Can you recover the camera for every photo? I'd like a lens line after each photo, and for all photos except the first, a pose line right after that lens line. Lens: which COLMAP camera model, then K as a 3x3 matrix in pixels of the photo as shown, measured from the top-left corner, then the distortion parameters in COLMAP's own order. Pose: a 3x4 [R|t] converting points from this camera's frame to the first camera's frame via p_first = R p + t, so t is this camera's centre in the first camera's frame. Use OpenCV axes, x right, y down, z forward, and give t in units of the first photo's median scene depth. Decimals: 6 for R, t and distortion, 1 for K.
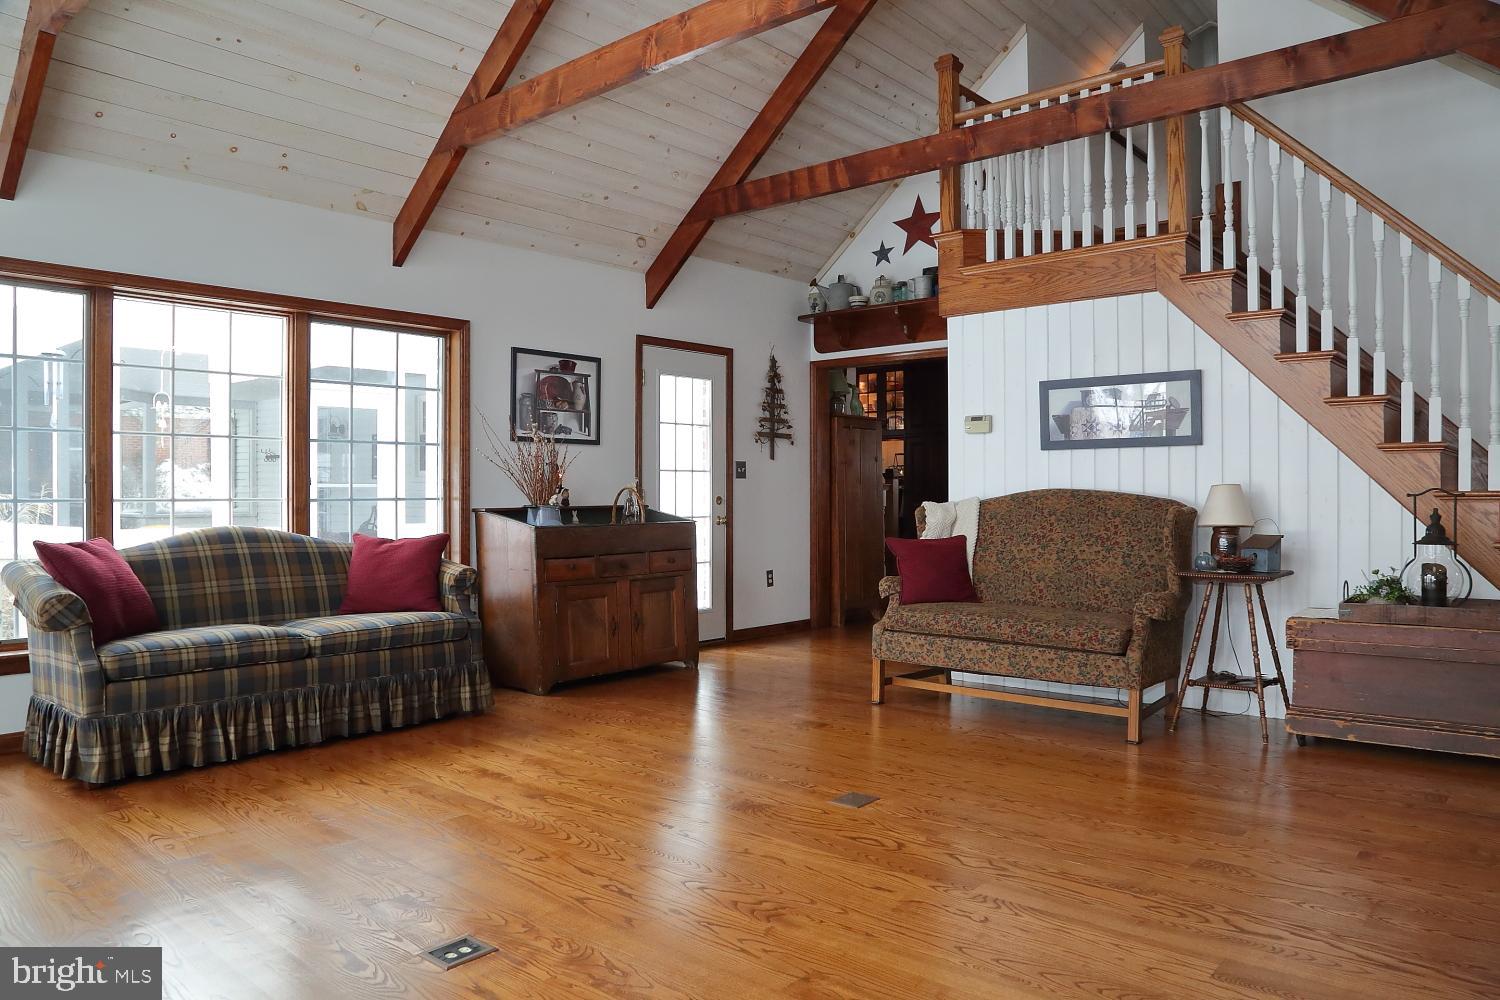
lens RADIAL K [[1028.5, 0, 750.0], [0, 1028.5, 500.0], [0, 0, 1]] dist [-0.097368, 0.004301]
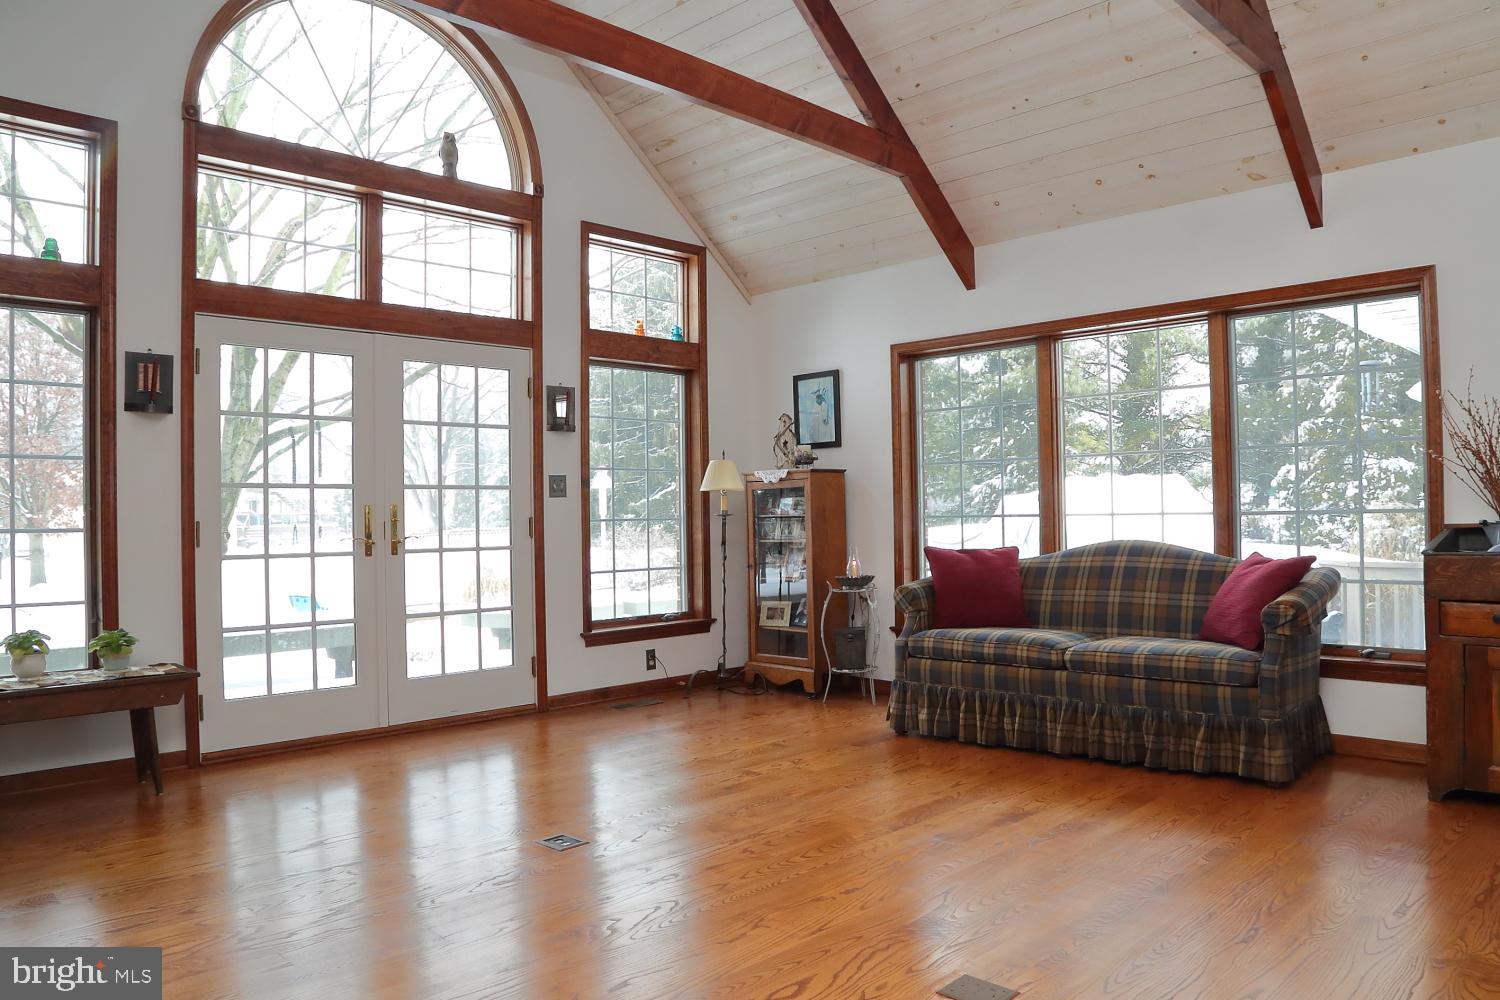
lens RADIAL K [[1028.5, 0, 750.0], [0, 1028.5, 500.0], [0, 0, 1]] dist [-0.097368, 0.004301]
pose [[-0.072107, -0.011341, -0.997332, 0.652961], [0.010692, 0.999869, -0.012143, -0.008076], [0.997340, -0.011539, -0.071976, 0.795681]]
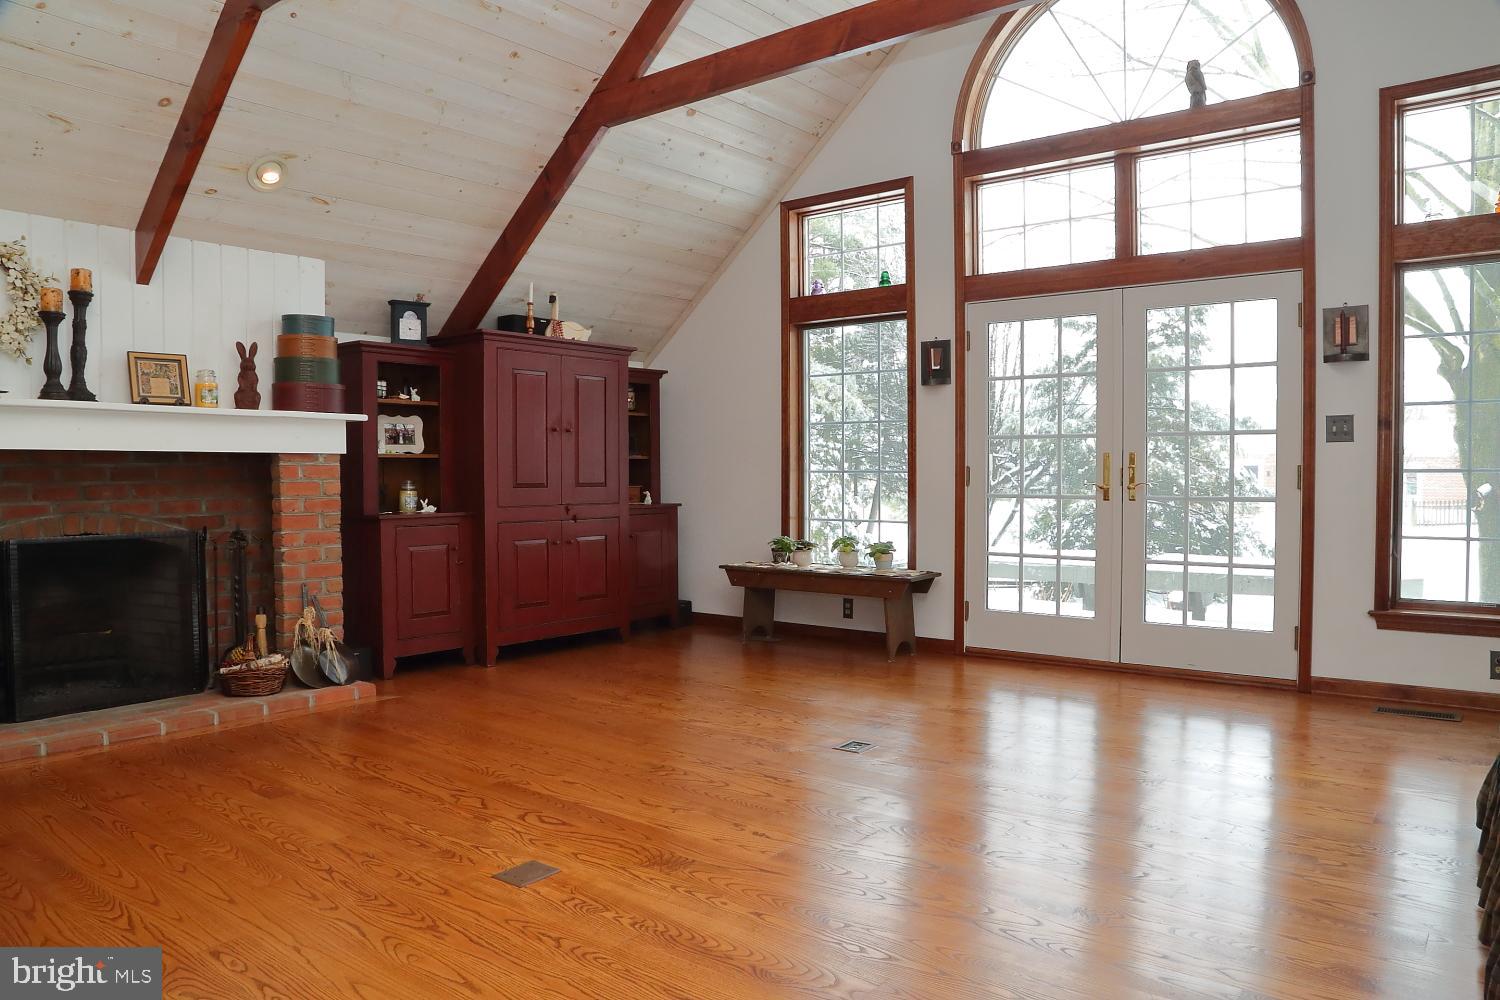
lens RADIAL K [[1021.0, 0, 758.8], [0, 1021.0, 502.4], [0, 0, 1]] dist [-0.121745, 0.058858]
pose [[-0.998588, 0.007653, -0.052560, -0.029081], [0.005727, 0.999310, 0.036698, -0.007893], [0.052804, 0.036345, -0.997943, 1.531421]]
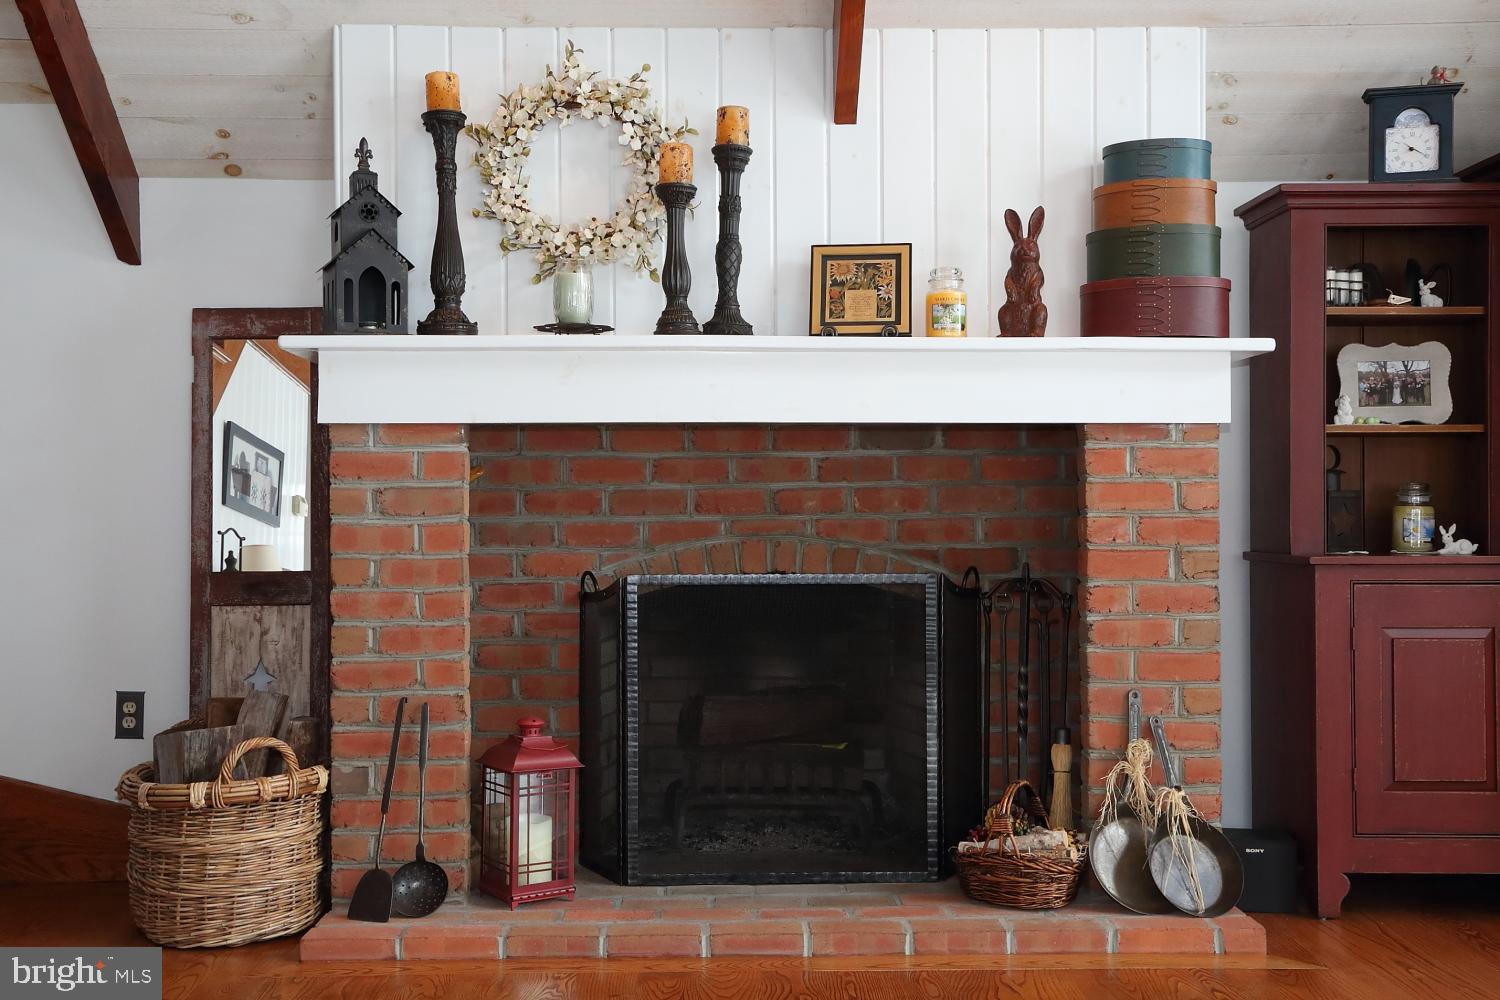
lens RADIAL K [[1607.7, 0, 750.0], [0, 1607.7, 500.0], [0, 0, 1]] dist [-0.001404, 0.191604]
pose [[-0.669316, 0.010513, 0.742904, -0.095653], [0.010173, 0.999936, -0.004985, 0.020875], [-0.742909, 0.004221, -0.669380, 1.115028]]
